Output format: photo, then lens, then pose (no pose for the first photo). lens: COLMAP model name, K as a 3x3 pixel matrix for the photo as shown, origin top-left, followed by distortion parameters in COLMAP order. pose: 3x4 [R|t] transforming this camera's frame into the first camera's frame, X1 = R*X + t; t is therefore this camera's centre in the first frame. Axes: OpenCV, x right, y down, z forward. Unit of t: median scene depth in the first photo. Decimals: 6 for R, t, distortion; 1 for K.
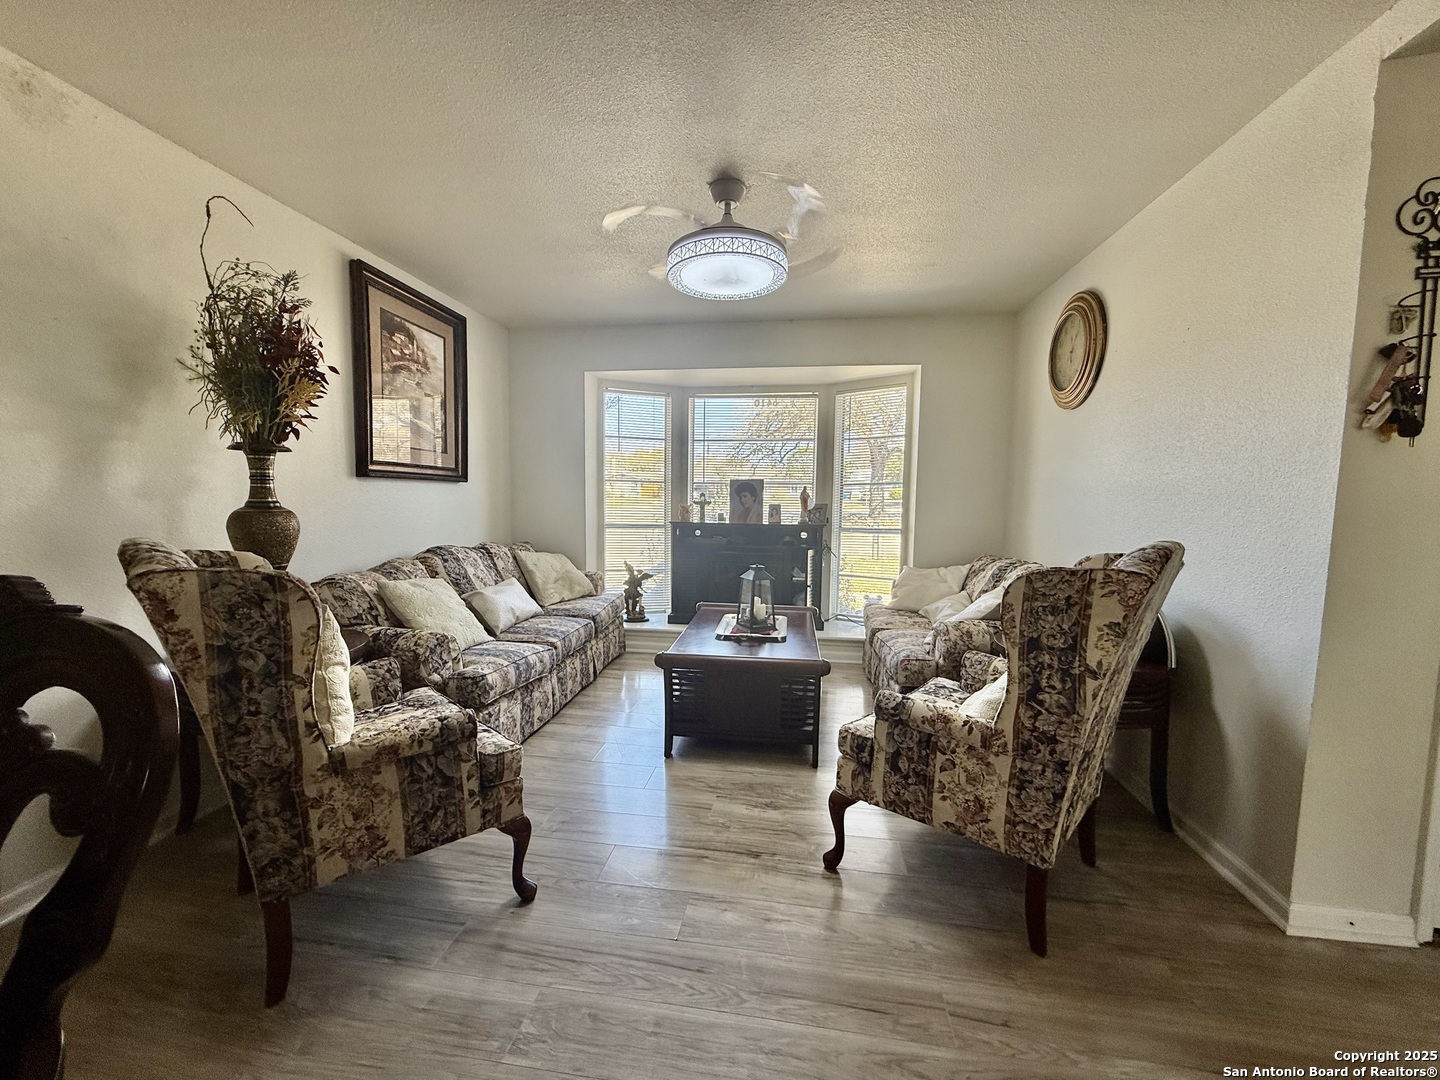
lens RADIAL K [[575.2, 0, 716.8], [0, 575.2, 539.1], [0, 0, 1]] dist [0.007337, -0.001065]
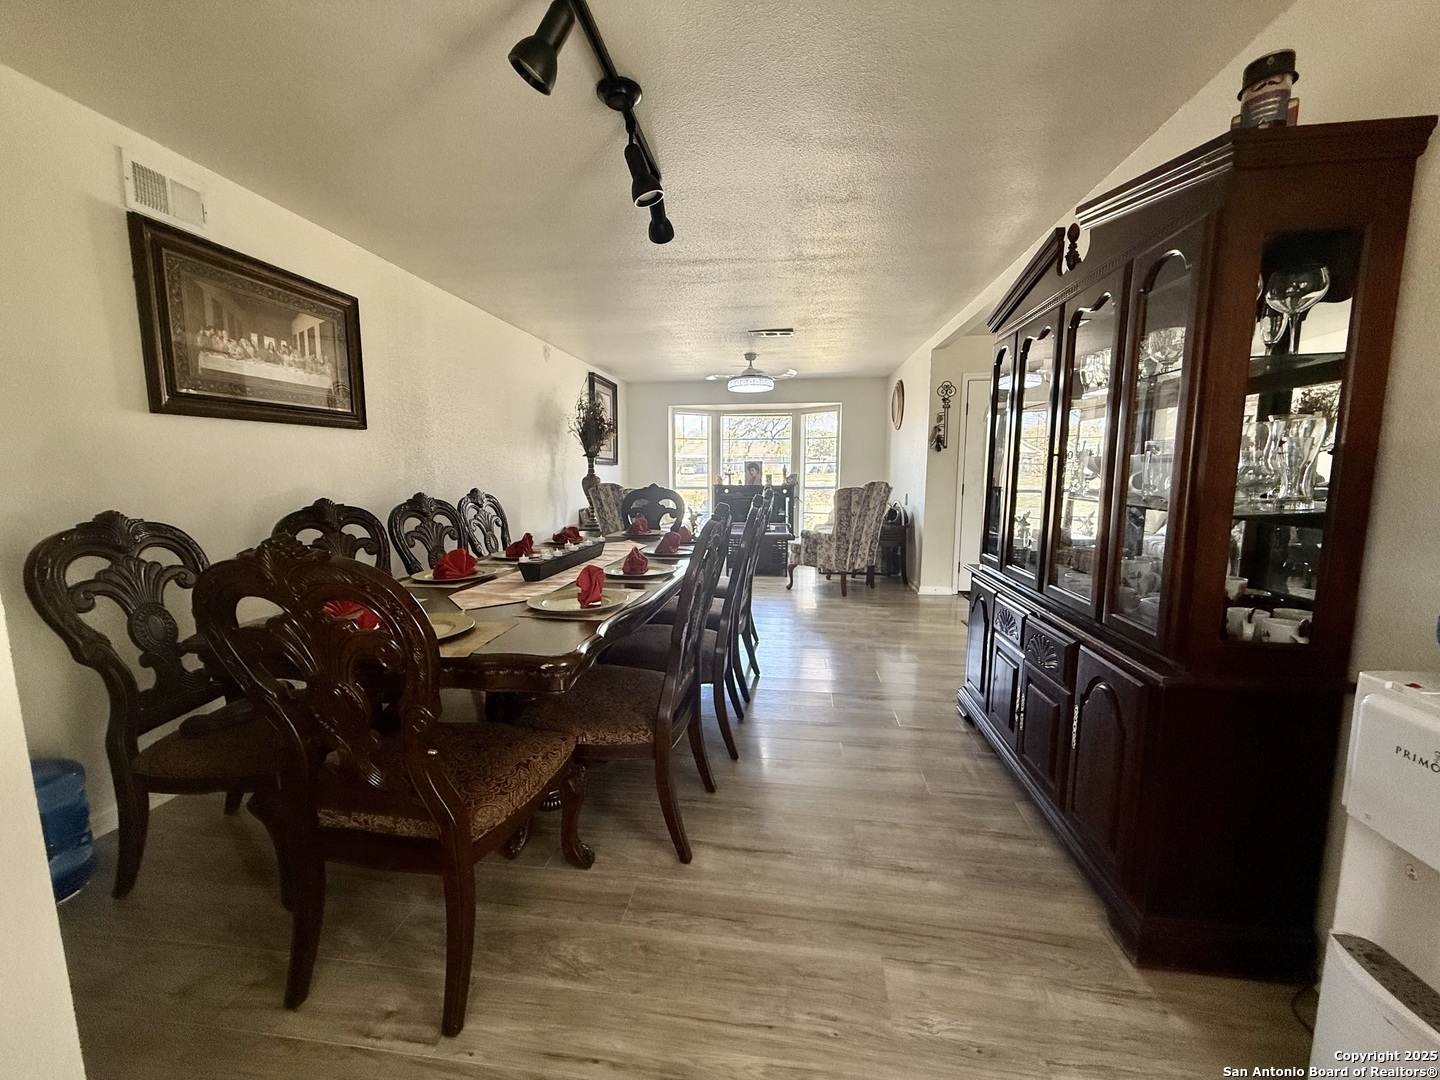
lens RADIAL K [[575.2, 0, 717.2], [0, 575.2, 540.6], [0, 0, 1]] dist [0.007337, -0.001065]
pose [[0.999820, -0.013697, 0.013157, -0.096560], [0.013114, 0.998971, 0.043415, 0.071889], [-0.013738, -0.043235, 0.998970, -0.896182]]
